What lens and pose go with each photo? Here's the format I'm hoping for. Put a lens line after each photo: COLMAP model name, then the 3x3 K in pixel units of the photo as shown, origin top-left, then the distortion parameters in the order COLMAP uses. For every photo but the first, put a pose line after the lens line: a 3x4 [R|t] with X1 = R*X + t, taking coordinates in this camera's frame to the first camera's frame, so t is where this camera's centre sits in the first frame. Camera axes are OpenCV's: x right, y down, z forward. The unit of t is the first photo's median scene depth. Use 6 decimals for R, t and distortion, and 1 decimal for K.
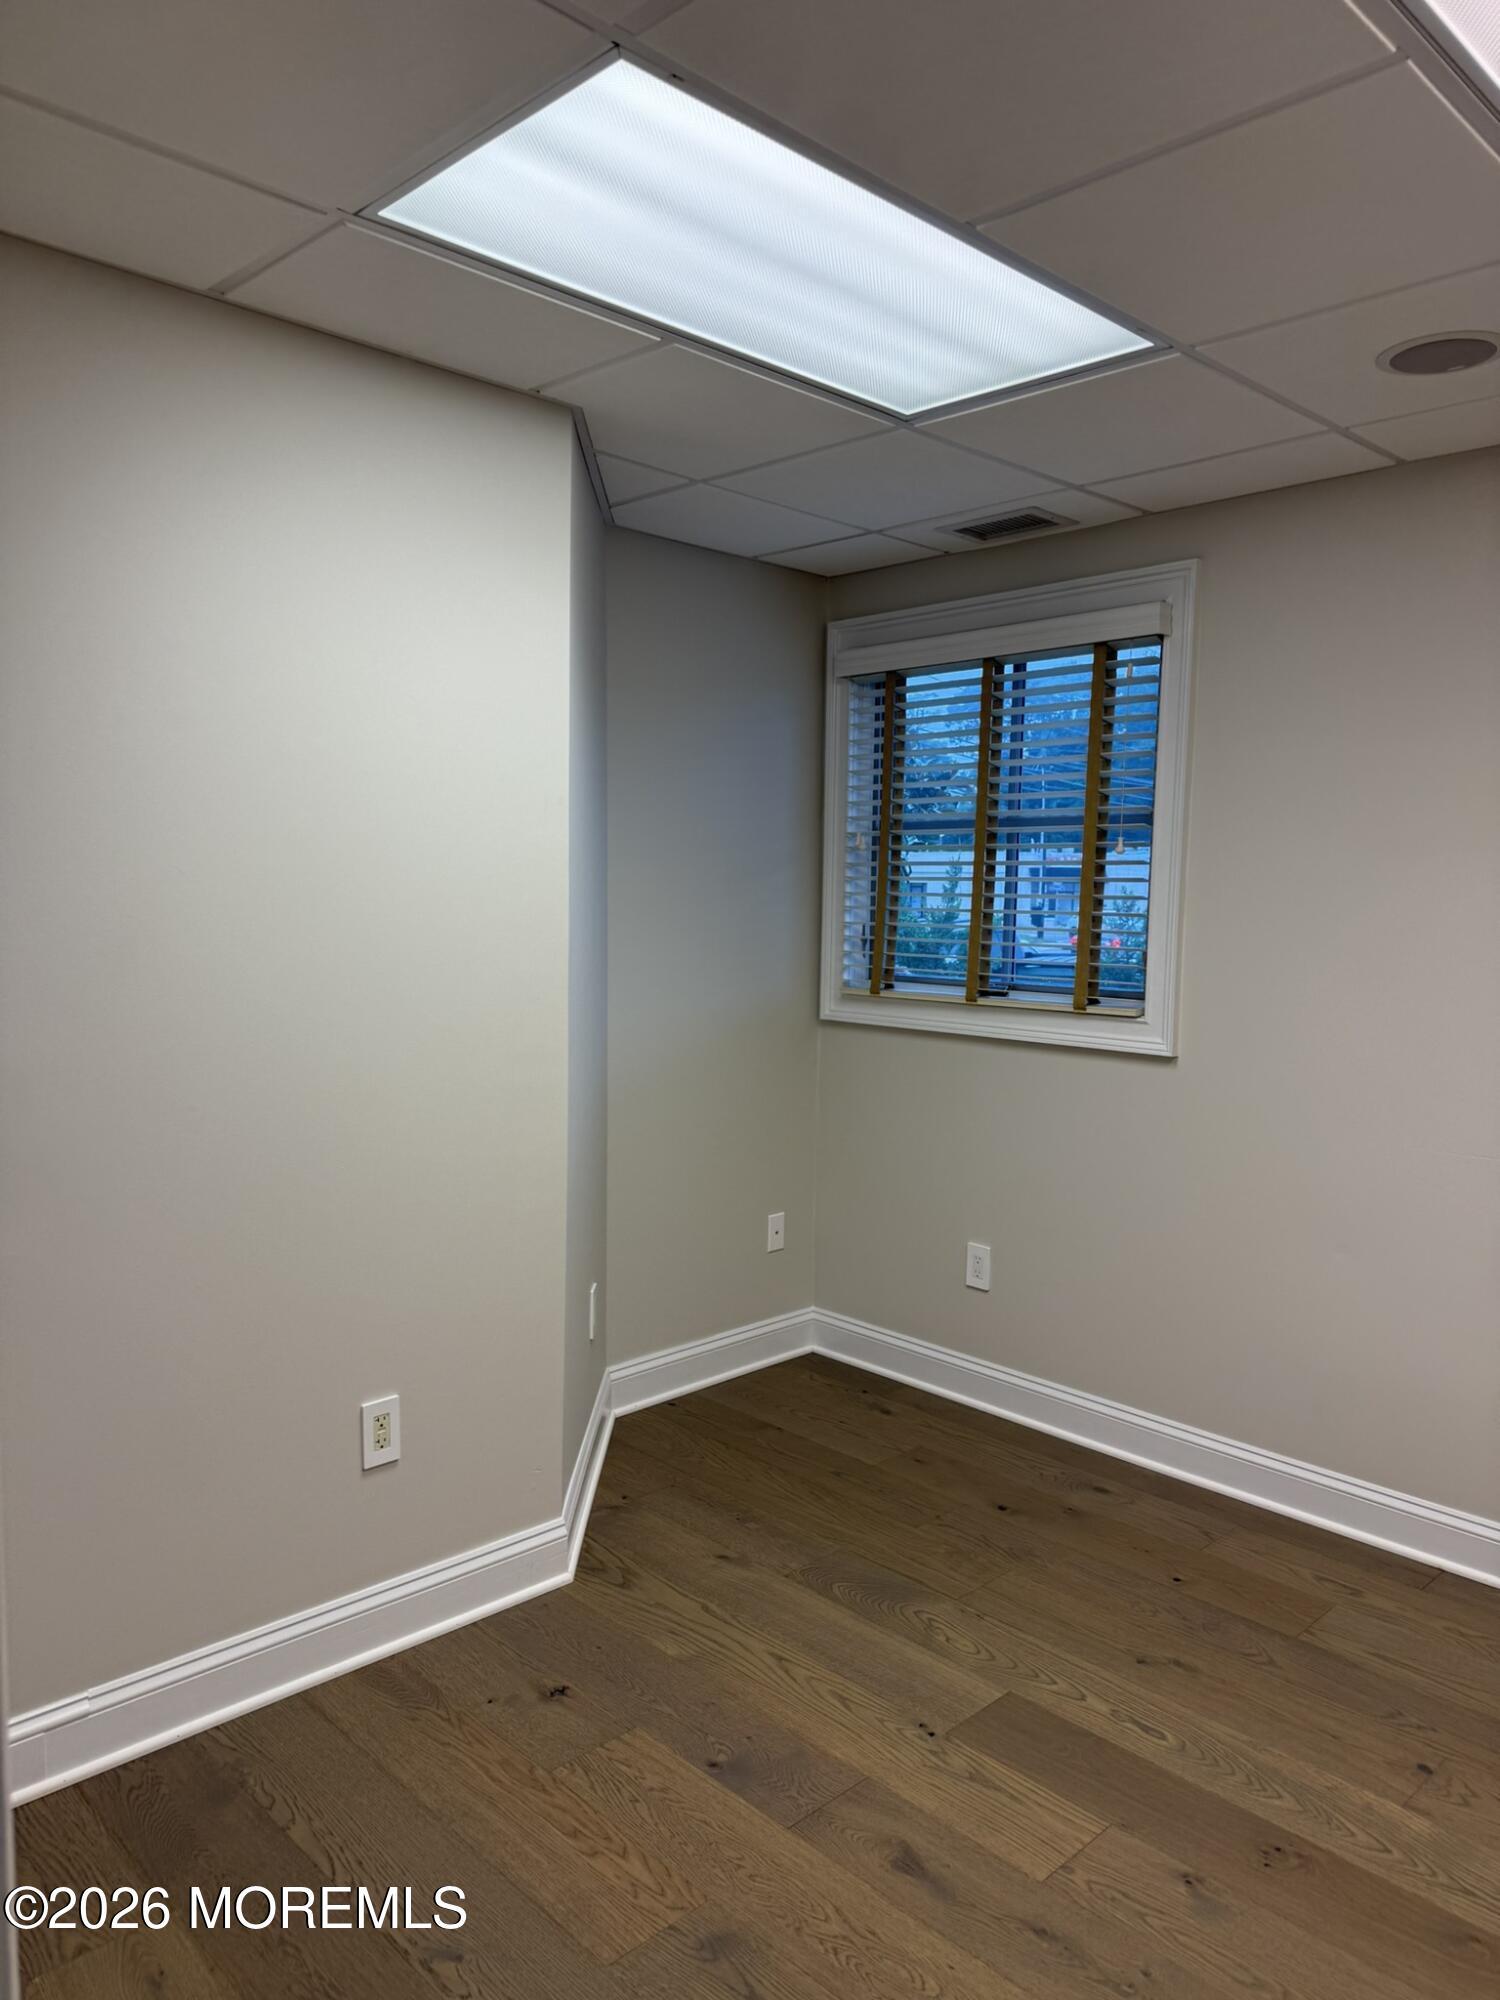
lens RADIAL K [[1425.0, 0, 764.4], [0, 1425.0, 1042.0], [0, 0, 1]] dist [0.031072, -0.037013]
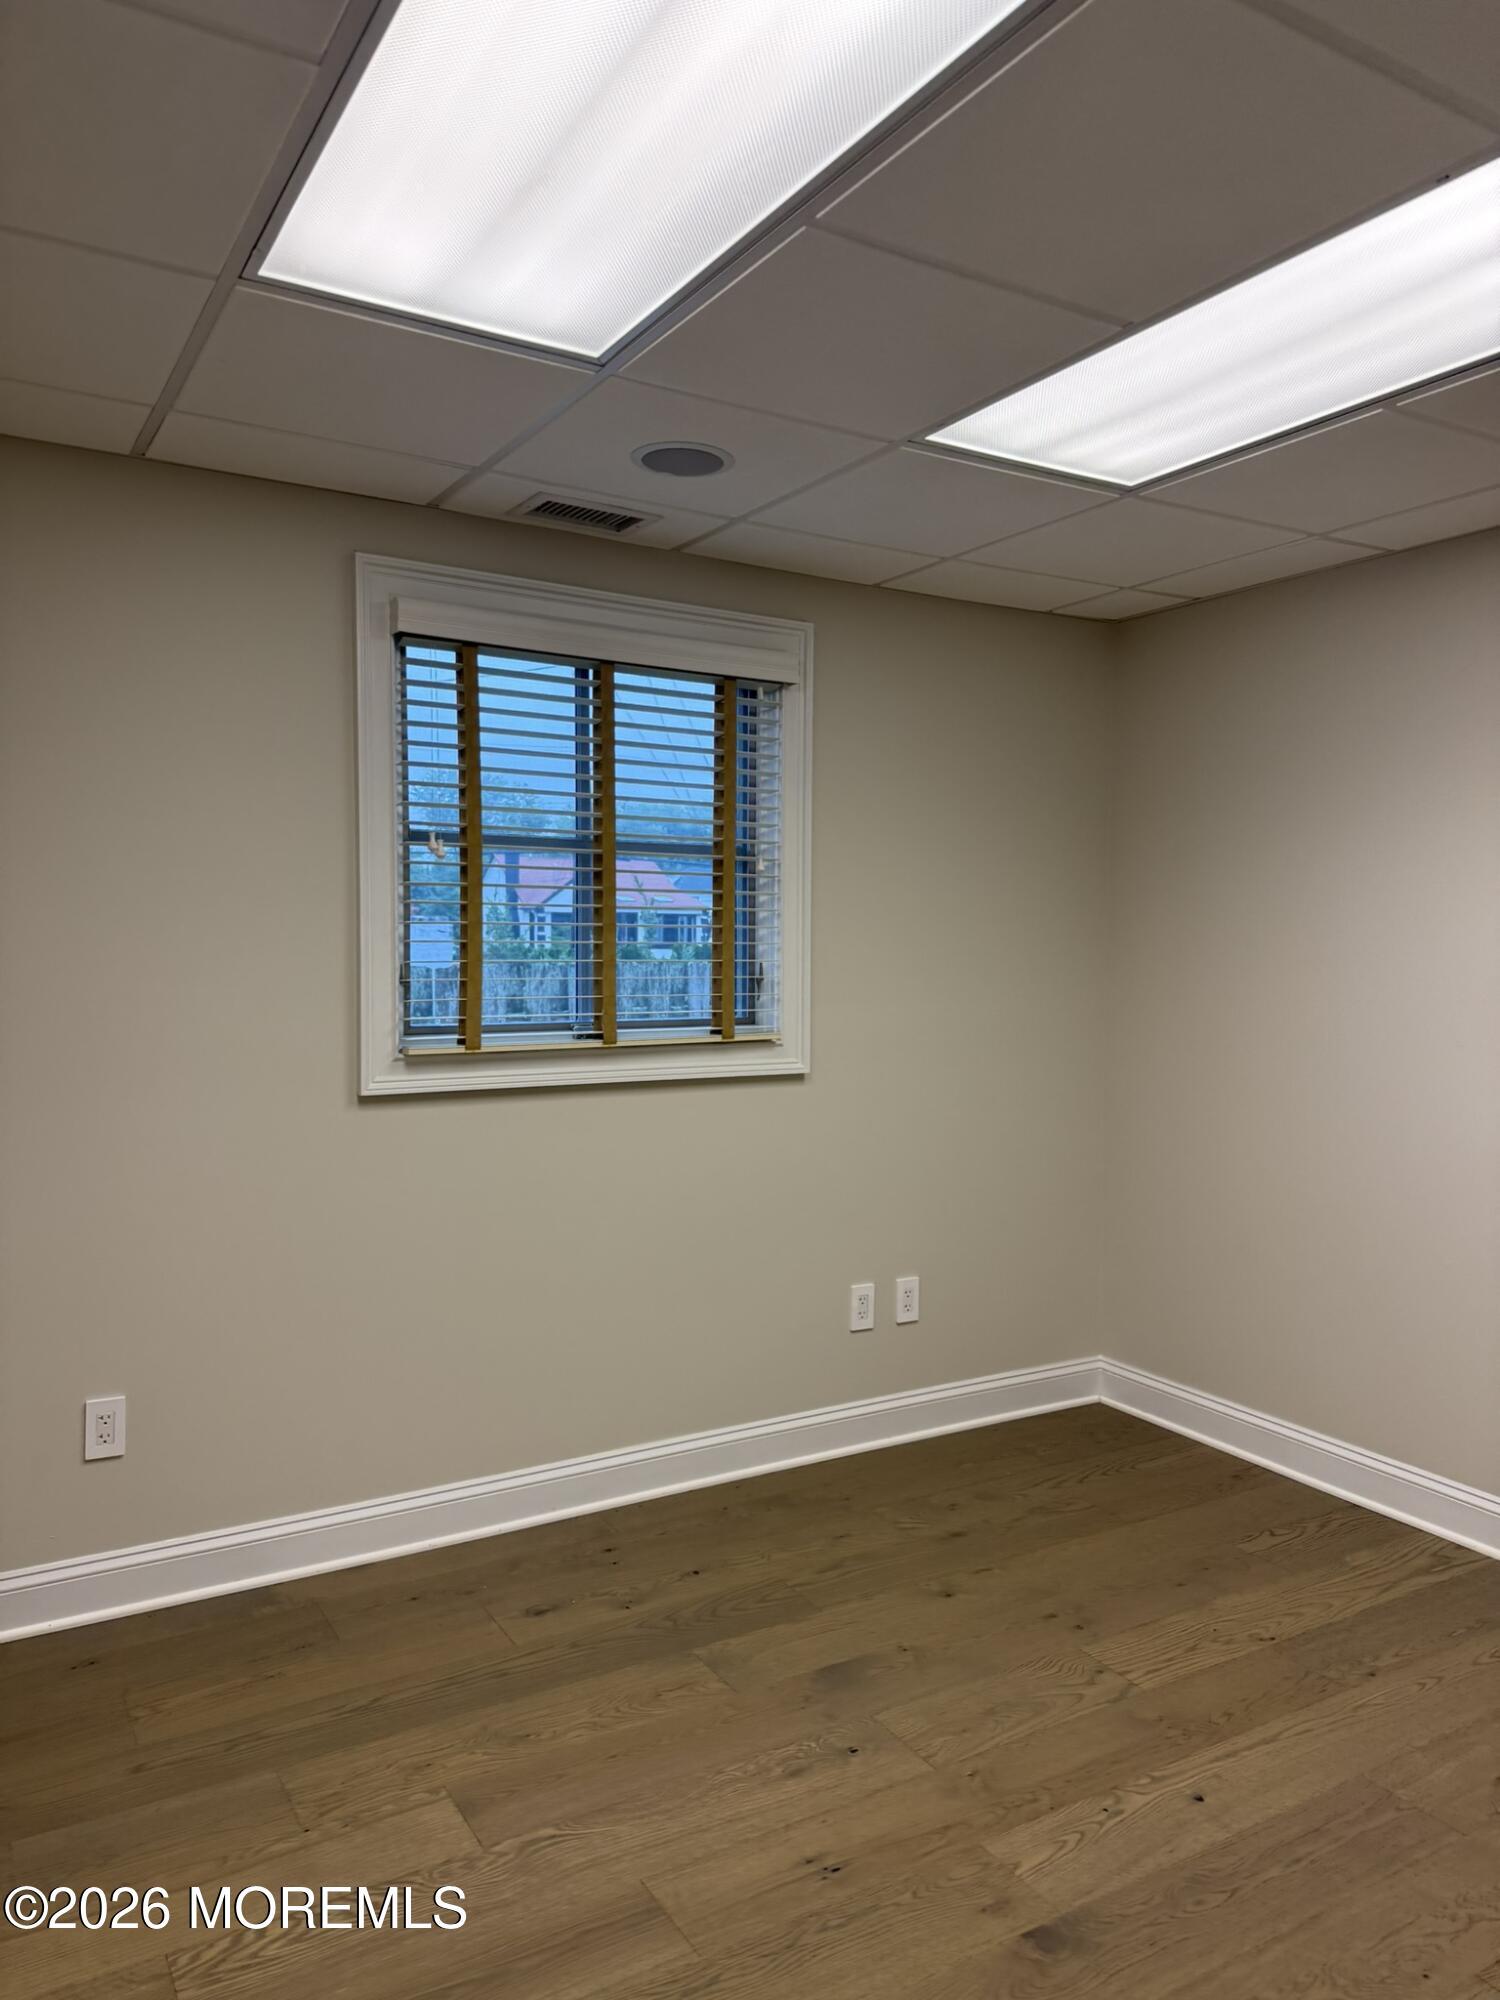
lens RADIAL K [[1425.0, 0, 814.5], [0, 1425.0, 995.1], [0, 0, 1]] dist [0.031072, -0.037013]
pose [[0.185746, -0.060950, 0.980706, -0.731641], [0.087218, 0.995157, 0.045329, -0.093583], [-0.978719, 0.077115, 0.190162, 0.746396]]
